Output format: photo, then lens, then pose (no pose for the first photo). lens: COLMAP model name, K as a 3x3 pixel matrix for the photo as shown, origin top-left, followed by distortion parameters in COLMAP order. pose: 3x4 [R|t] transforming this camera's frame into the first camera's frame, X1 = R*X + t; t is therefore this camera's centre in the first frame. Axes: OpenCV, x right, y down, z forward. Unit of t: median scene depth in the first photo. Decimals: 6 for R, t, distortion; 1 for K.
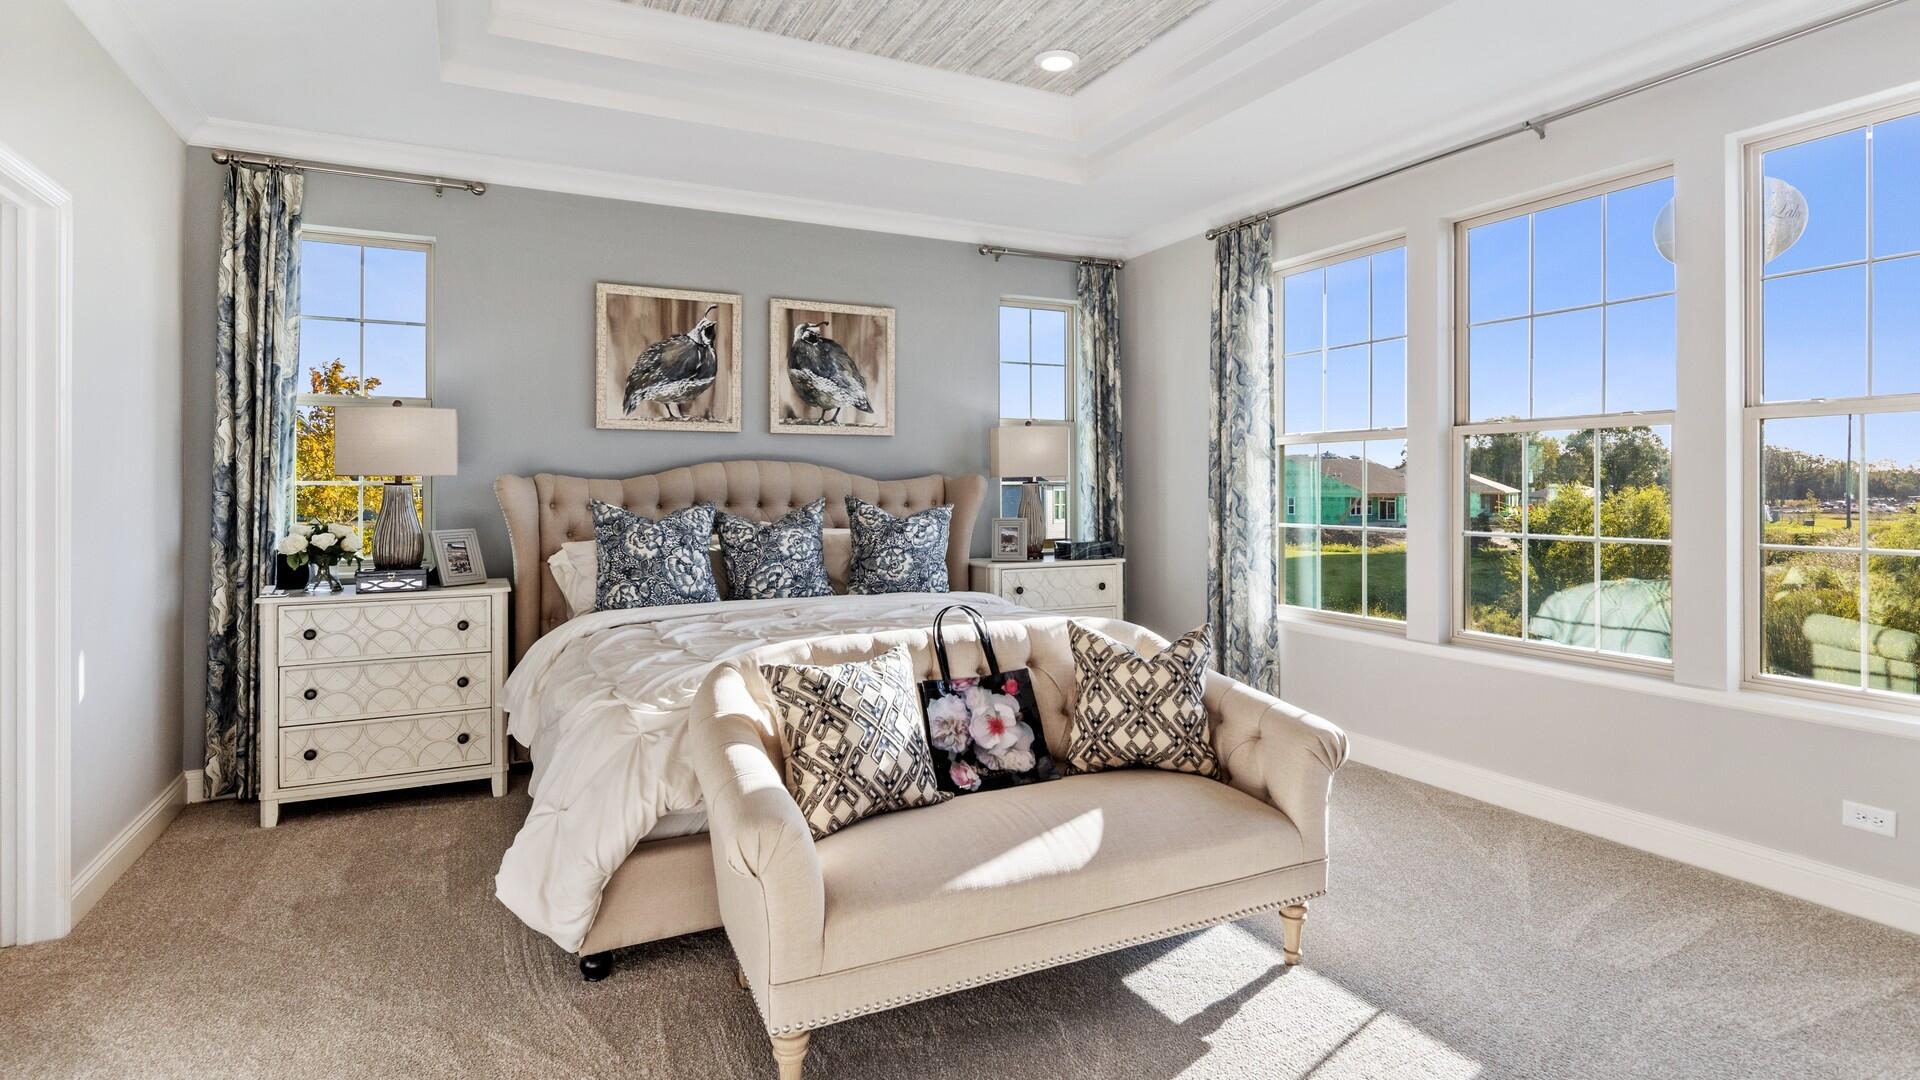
lens RADIAL K [[960.0, 0, 957.4], [0, 960.0, 493.9], [0, 0, 1]] dist [0.002122, -0.000072]
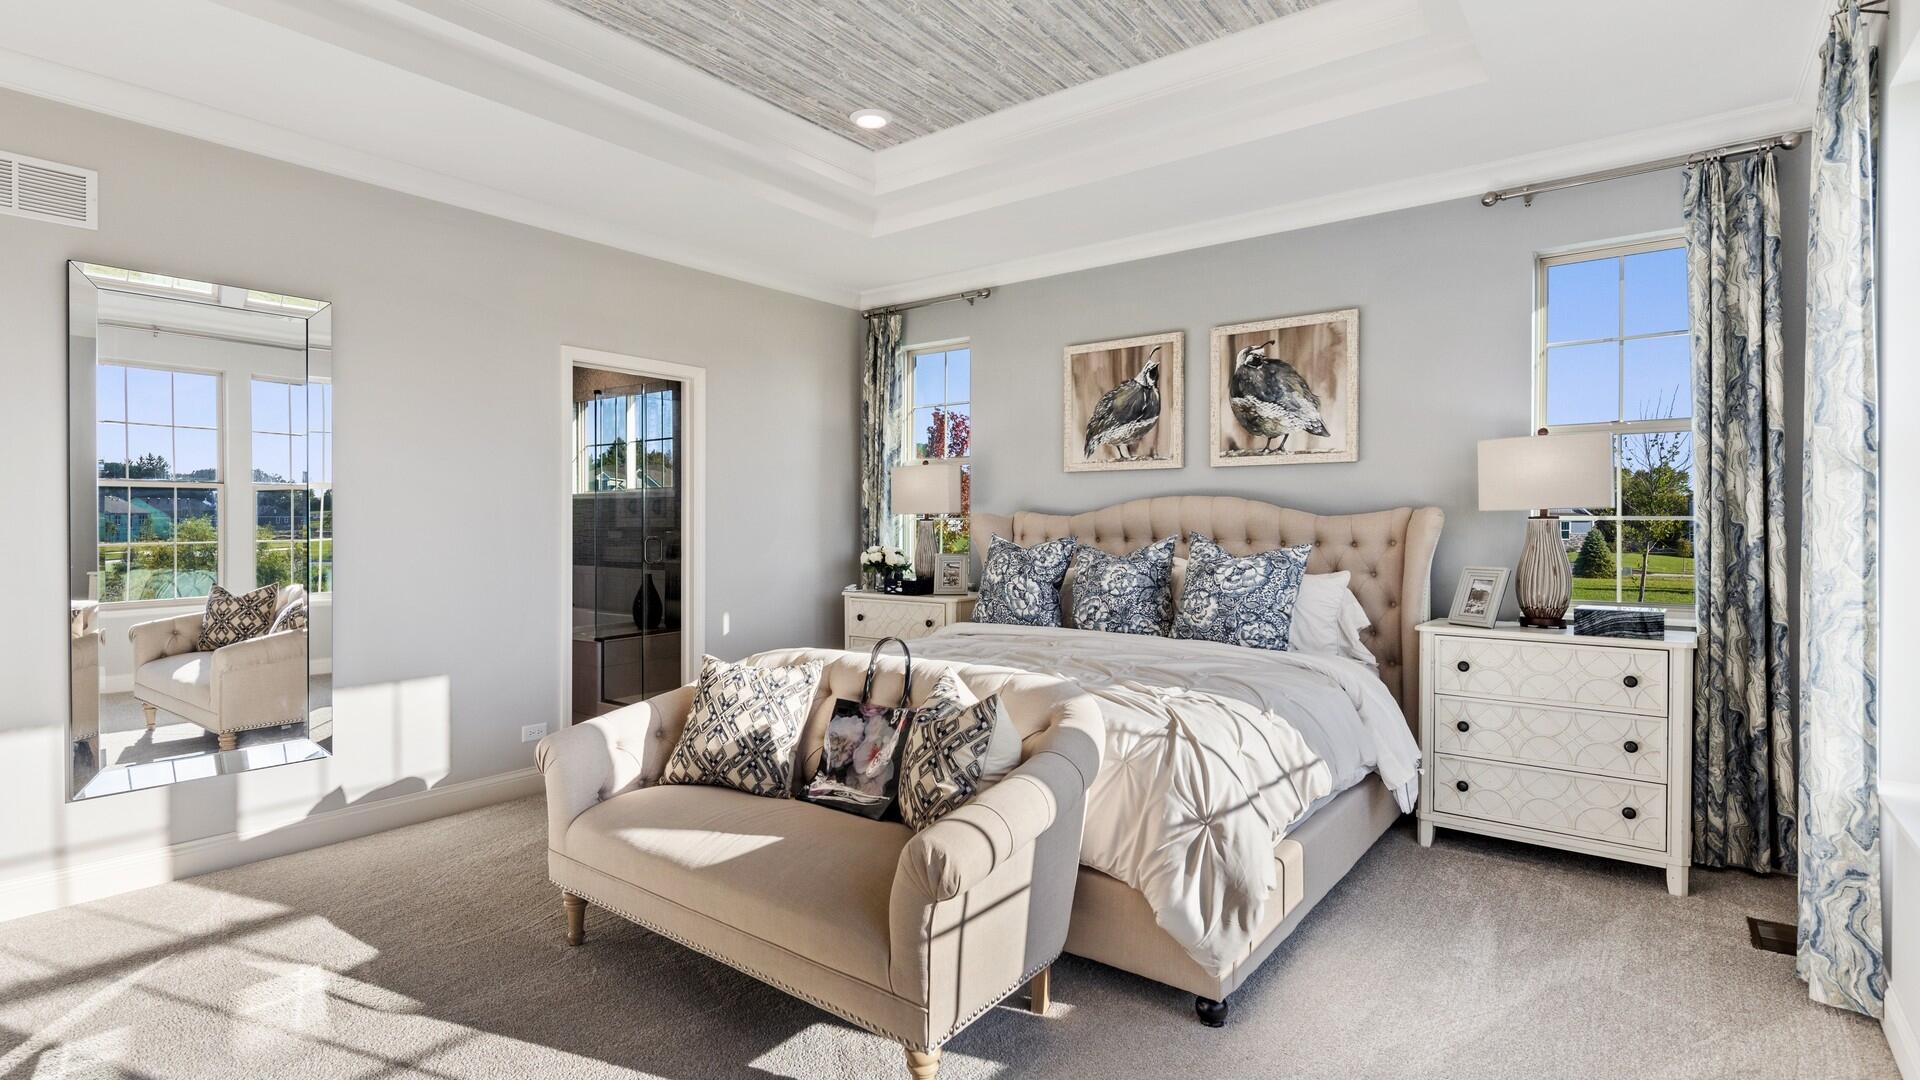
lens RADIAL K [[936.1, 0, 960.0], [0, 936.1, 540.0], [0, 0, 1]] dist [-0.000218, -0.000330]
pose [[0.438456, 0.020002, -0.898530, 0.568040], [-0.007265, 0.999799, 0.018711, -0.005717], [0.898724, -0.001676, 0.438513, 0.370424]]
